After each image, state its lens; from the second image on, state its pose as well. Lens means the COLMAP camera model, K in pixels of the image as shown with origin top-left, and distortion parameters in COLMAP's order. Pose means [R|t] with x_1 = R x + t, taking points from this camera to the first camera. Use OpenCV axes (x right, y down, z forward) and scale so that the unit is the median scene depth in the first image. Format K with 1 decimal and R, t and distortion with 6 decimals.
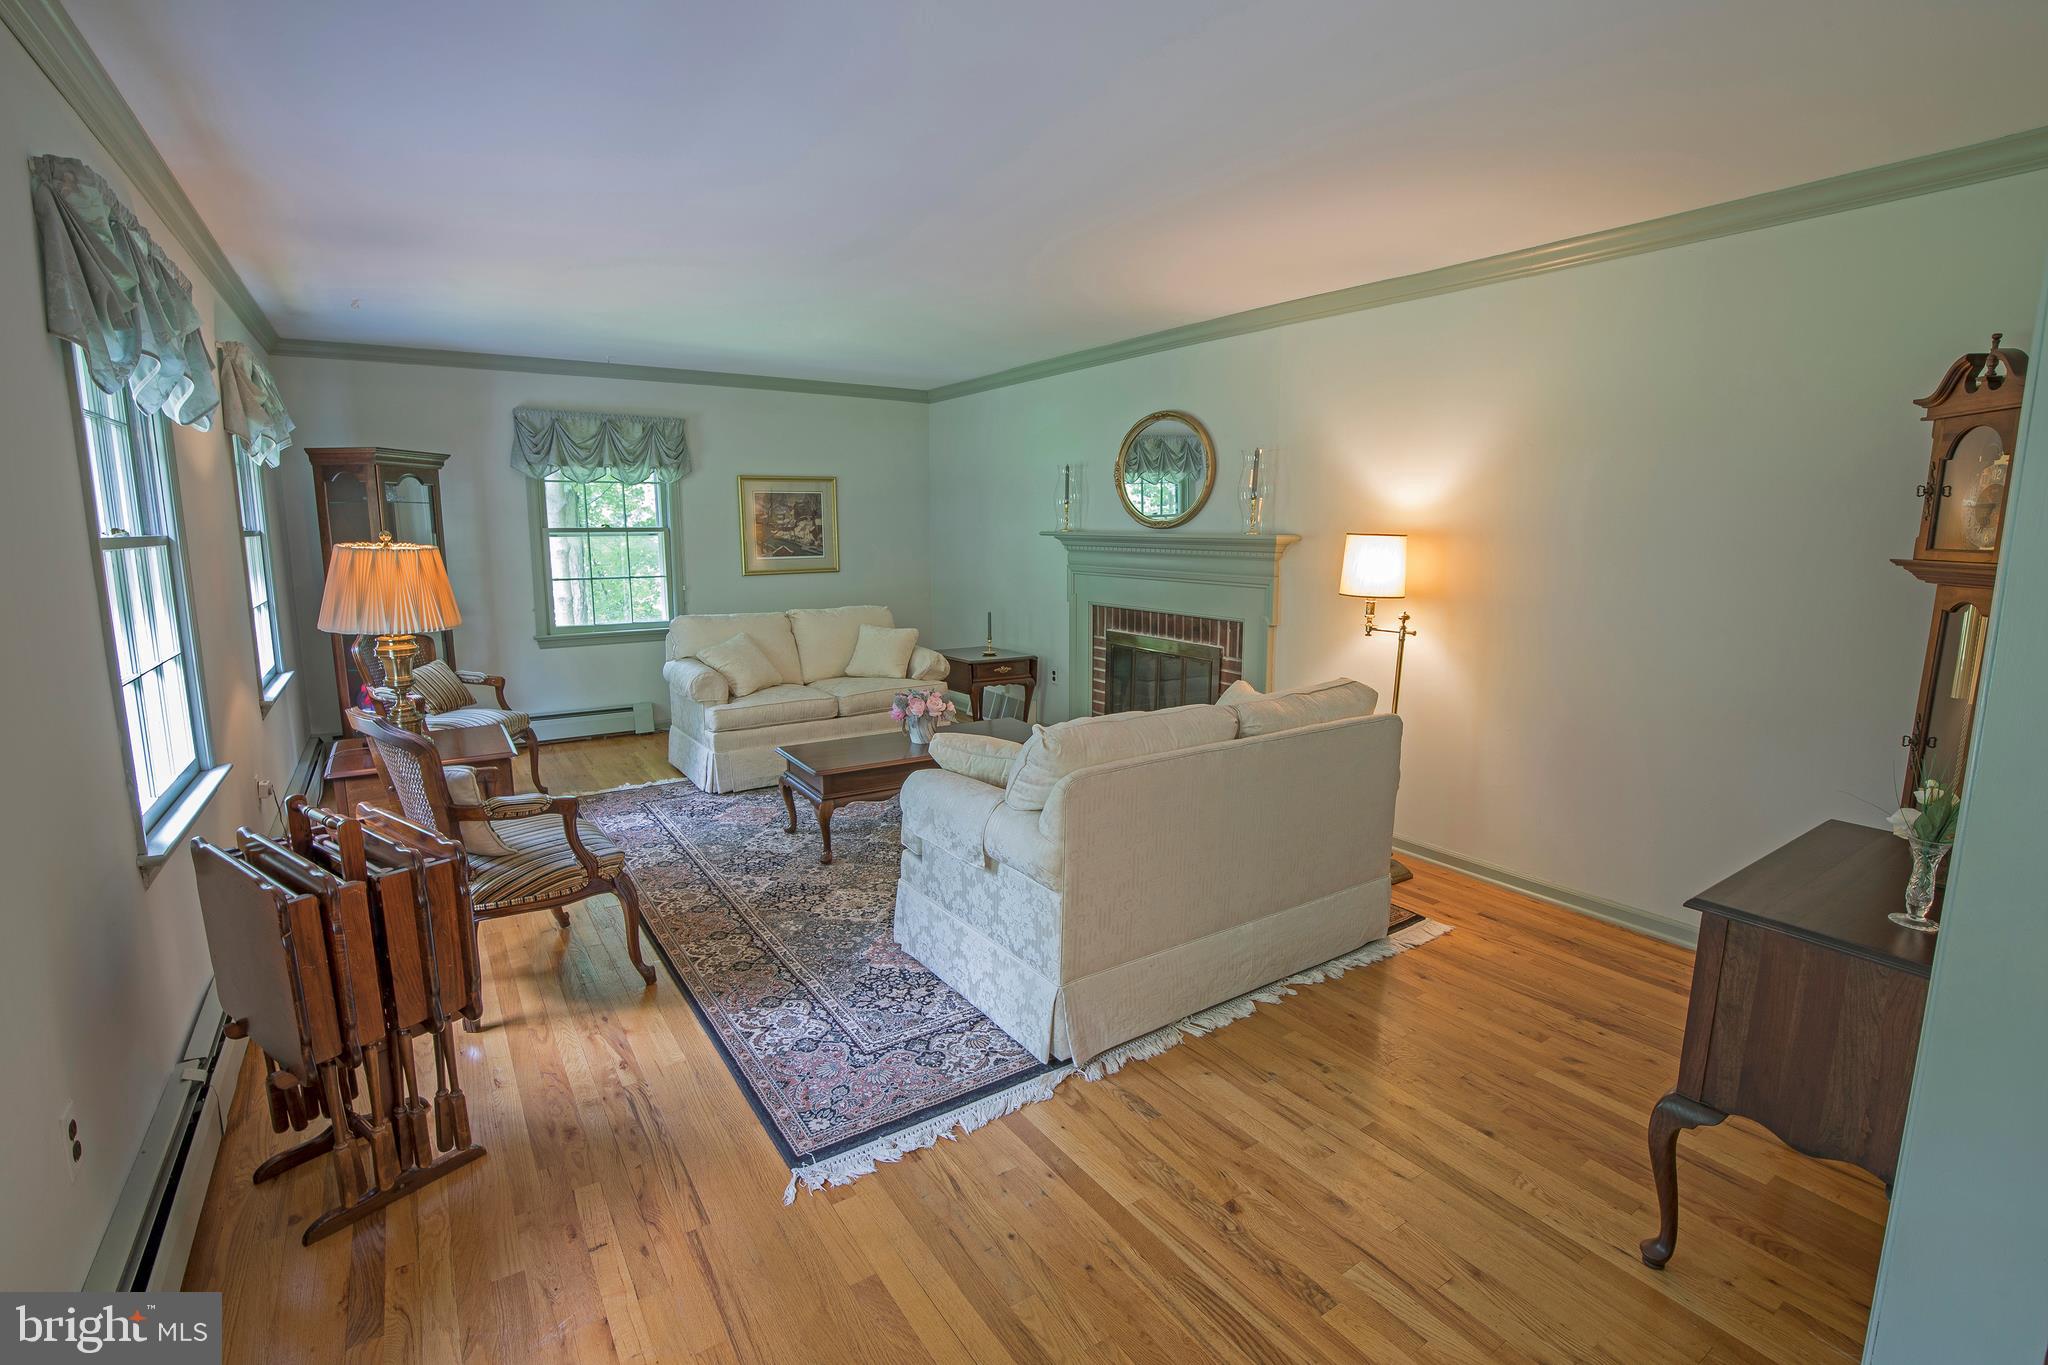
lens RADIAL K [[928.9, 0, 1018.6], [0, 928.9, 665.6], [0, 0, 1]] dist [-0.016100, 0.000219]
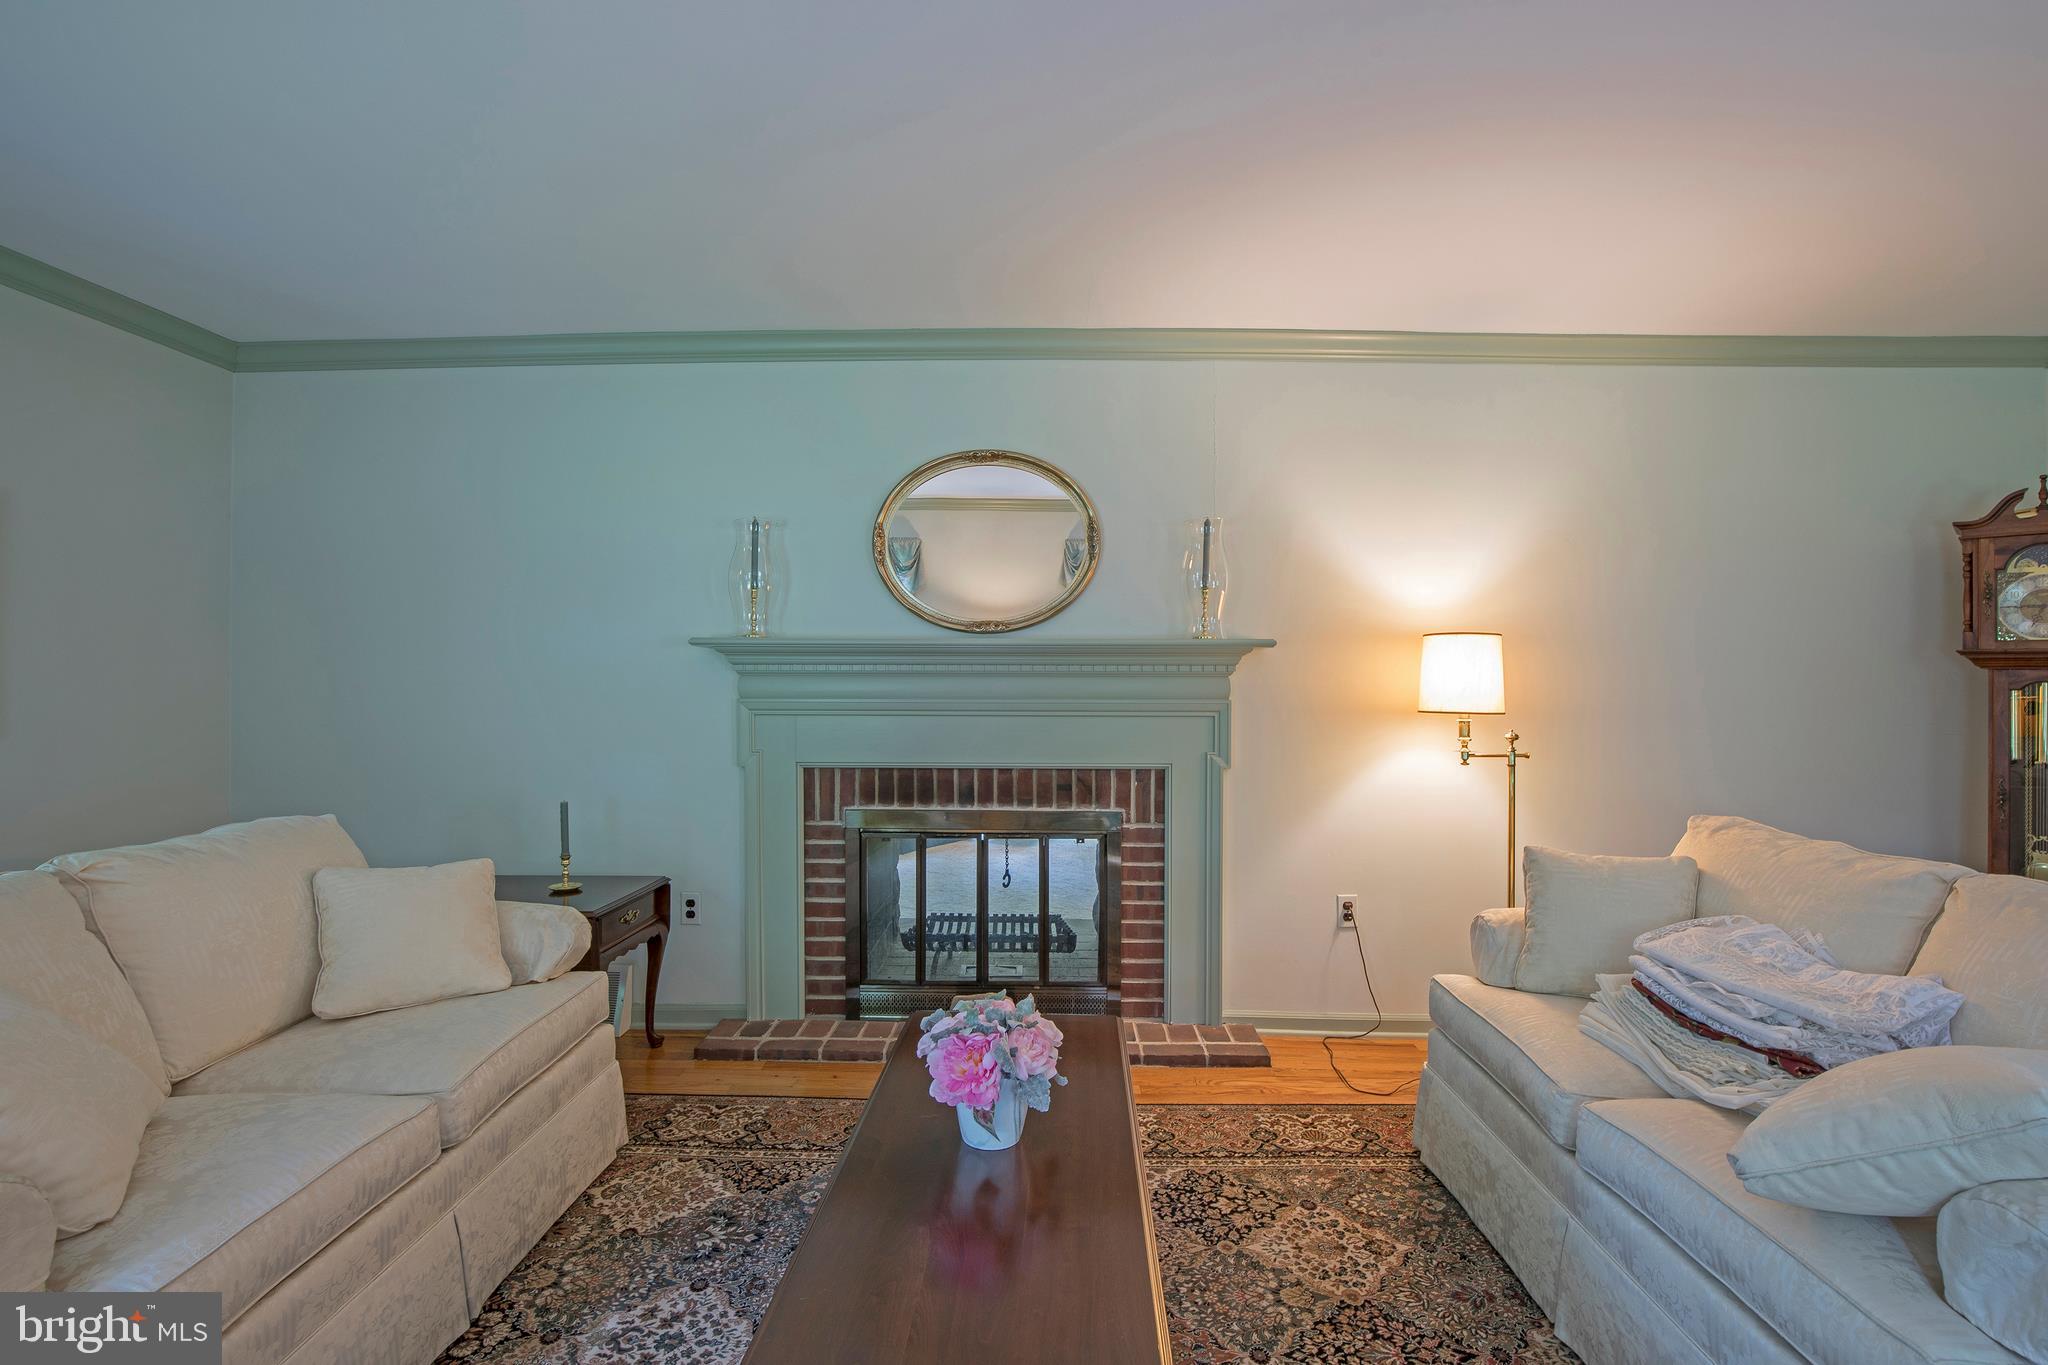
lens RADIAL K [[968.9, 0, 1027.5], [0, 968.9, 648.9], [0, 0, 1]] dist [-0.023919, 0.001610]
pose [[0.579161, 0.015864, 0.815059, -0.369946], [0.122042, 0.986856, -0.105928, -0.066016], [-0.806026, 0.160821, 0.569612, 0.623545]]
